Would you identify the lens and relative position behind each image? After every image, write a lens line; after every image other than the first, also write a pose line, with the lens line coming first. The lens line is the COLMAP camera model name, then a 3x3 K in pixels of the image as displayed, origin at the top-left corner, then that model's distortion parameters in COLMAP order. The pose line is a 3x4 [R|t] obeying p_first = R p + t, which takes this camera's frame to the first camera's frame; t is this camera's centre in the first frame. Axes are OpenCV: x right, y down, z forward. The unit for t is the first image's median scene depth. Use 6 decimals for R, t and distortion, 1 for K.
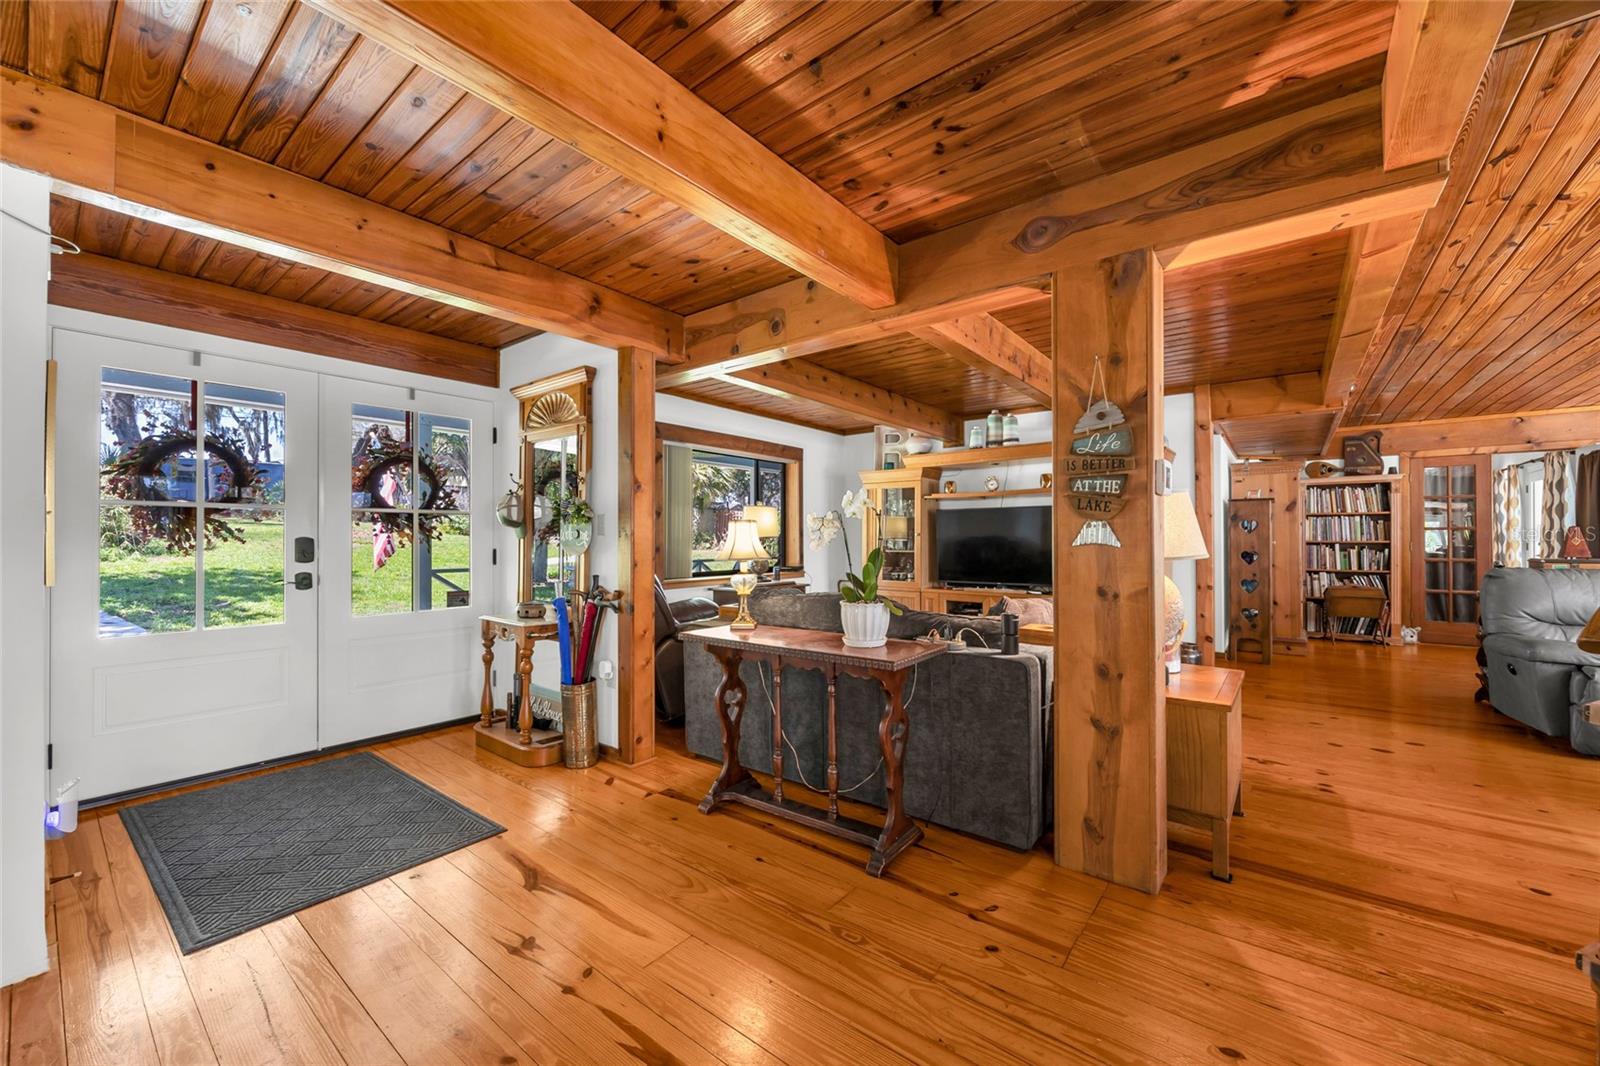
lens RADIAL K [[615.1, 0, 806.5], [0, 615.1, 537.0], [0, 0, 1]] dist [-0.002172, -0.000420]
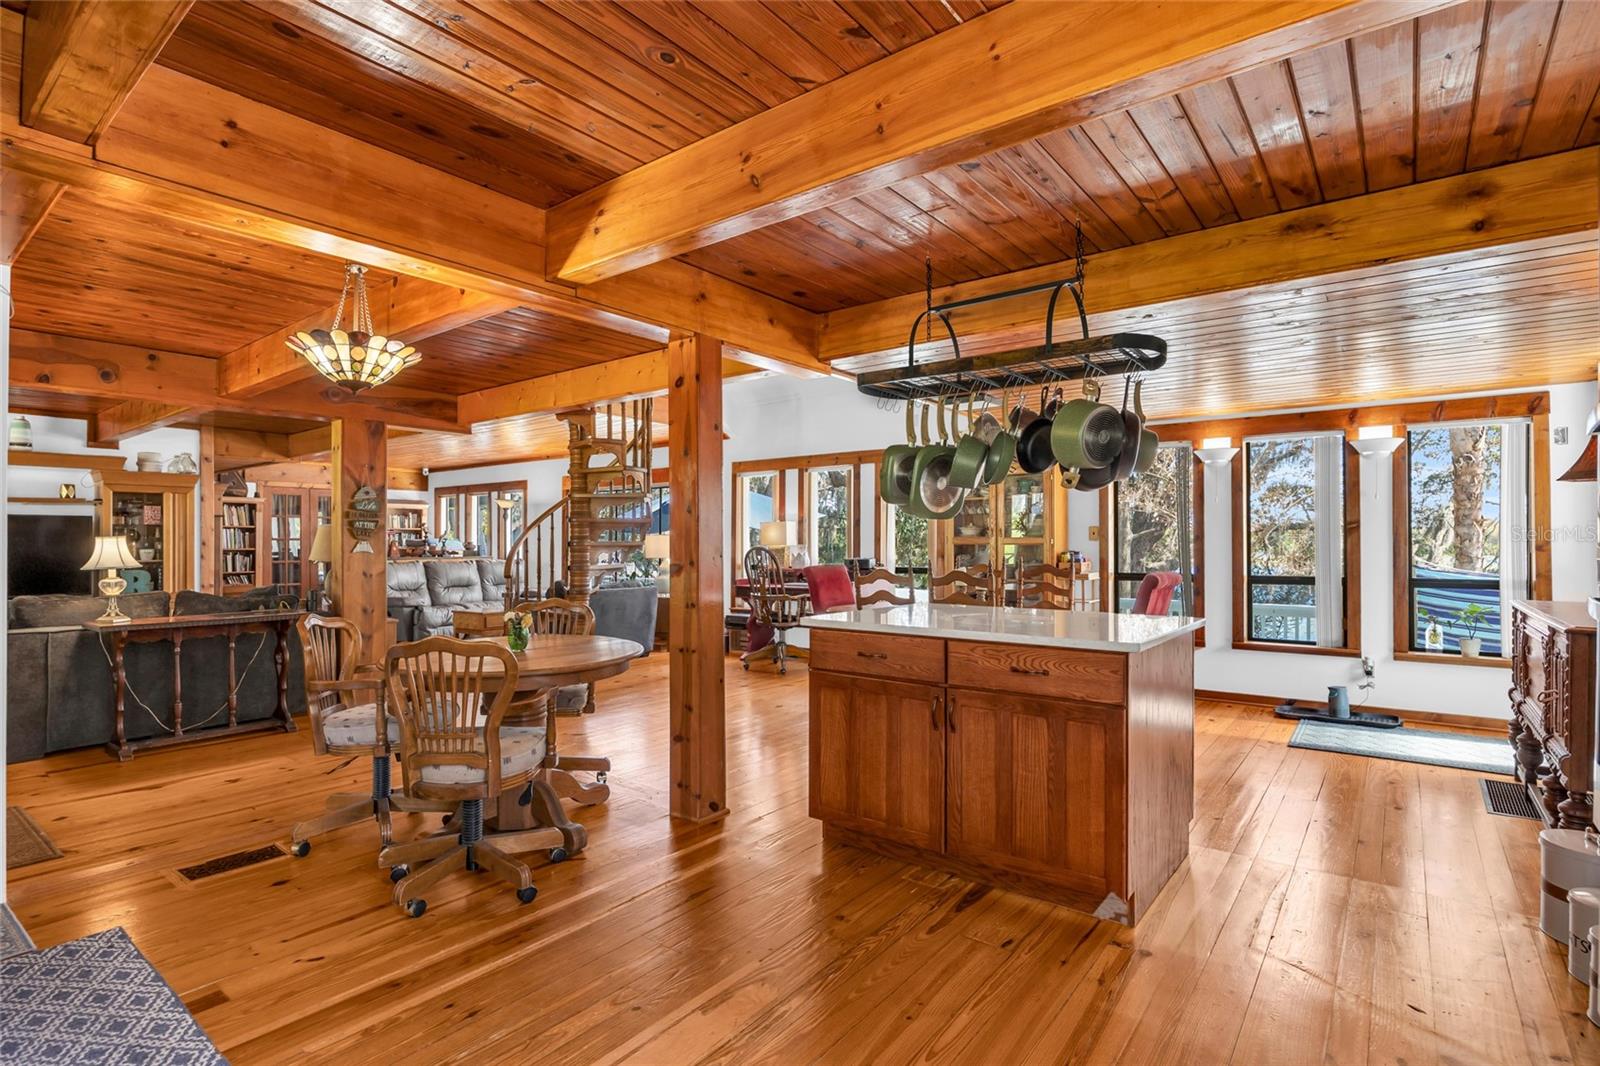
lens RADIAL K [[778.2, 0, 800.0], [0, 778.2, 533.0], [0, 0, 1]] dist [-0.006571, -0.000477]
pose [[0.000855, 0.015585, 0.999878, -0.719289], [-0.004190, 0.999870, -0.015581, -0.005851], [-0.999991, -0.004176, 0.000921, -0.170342]]
